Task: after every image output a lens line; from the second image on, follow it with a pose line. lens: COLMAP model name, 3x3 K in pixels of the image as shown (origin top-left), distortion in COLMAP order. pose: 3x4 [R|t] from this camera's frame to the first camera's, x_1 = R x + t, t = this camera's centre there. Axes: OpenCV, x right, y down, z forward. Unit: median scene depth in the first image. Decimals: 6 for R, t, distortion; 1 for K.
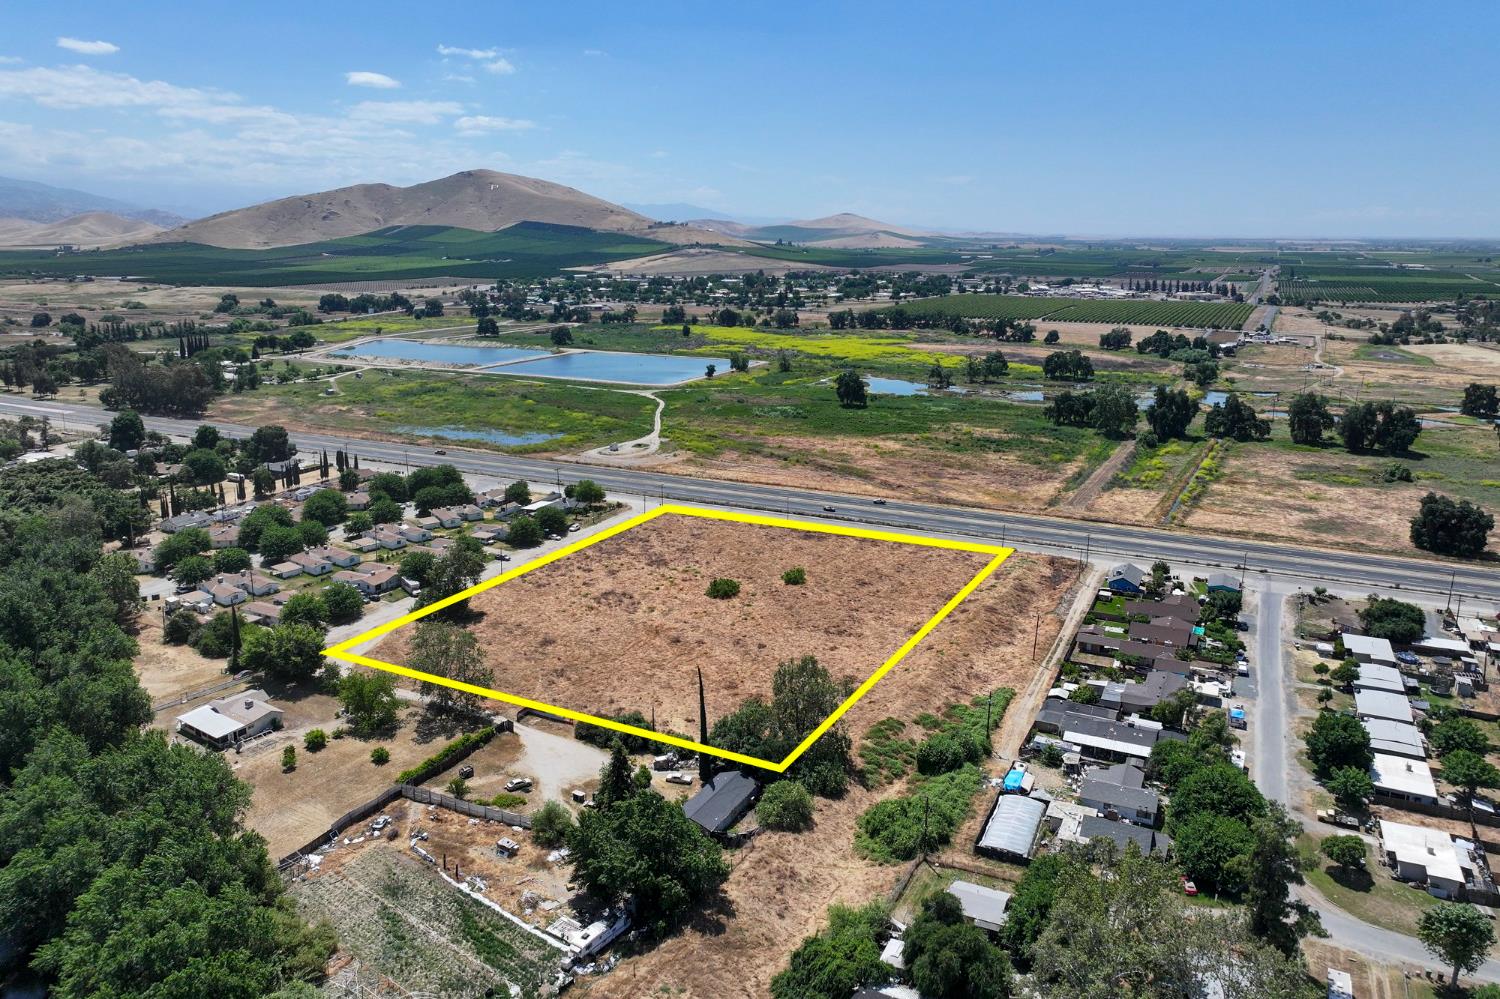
lens RADIAL K [[1078.1, 0, 761.0], [0, 1078.1, 455.0], [0, 0, 1]] dist [0.004732, 0.008703]
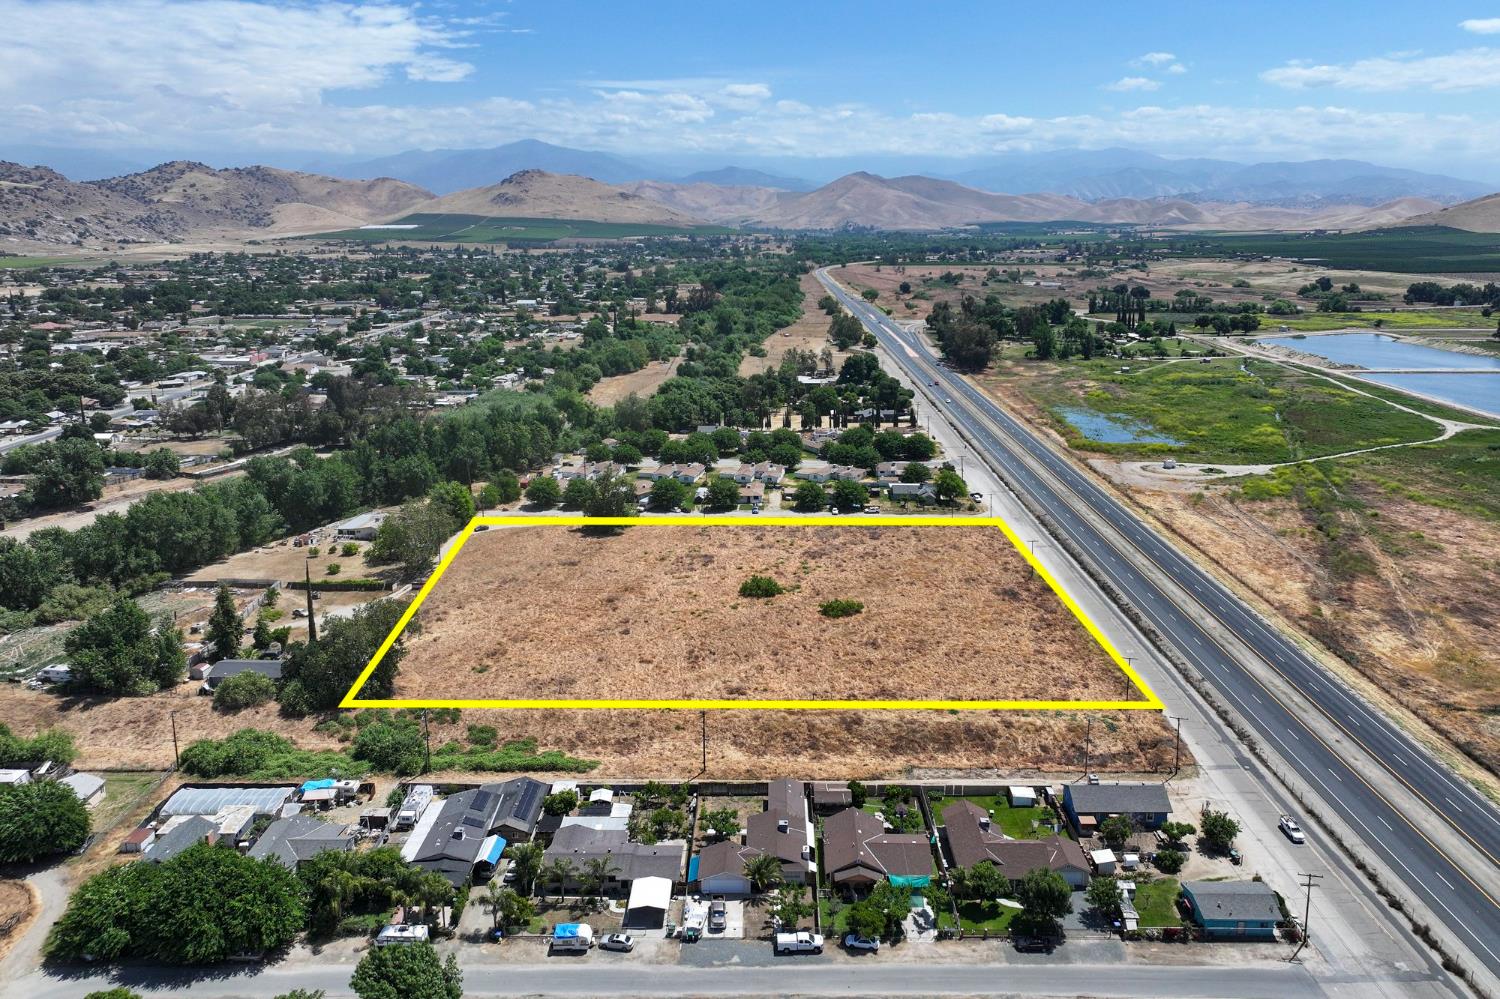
lens RADIAL K [[1078.1, 0, 761.0], [0, 1078.1, 455.0], [0, 0, 1]] dist [0.004732, 0.008703]
pose [[0.412325, 0.193536, -0.890243, 0.683037], [-0.183322, 0.974813, 0.127014, -0.090465], [0.892402, 0.110830, 0.437419, 0.543718]]
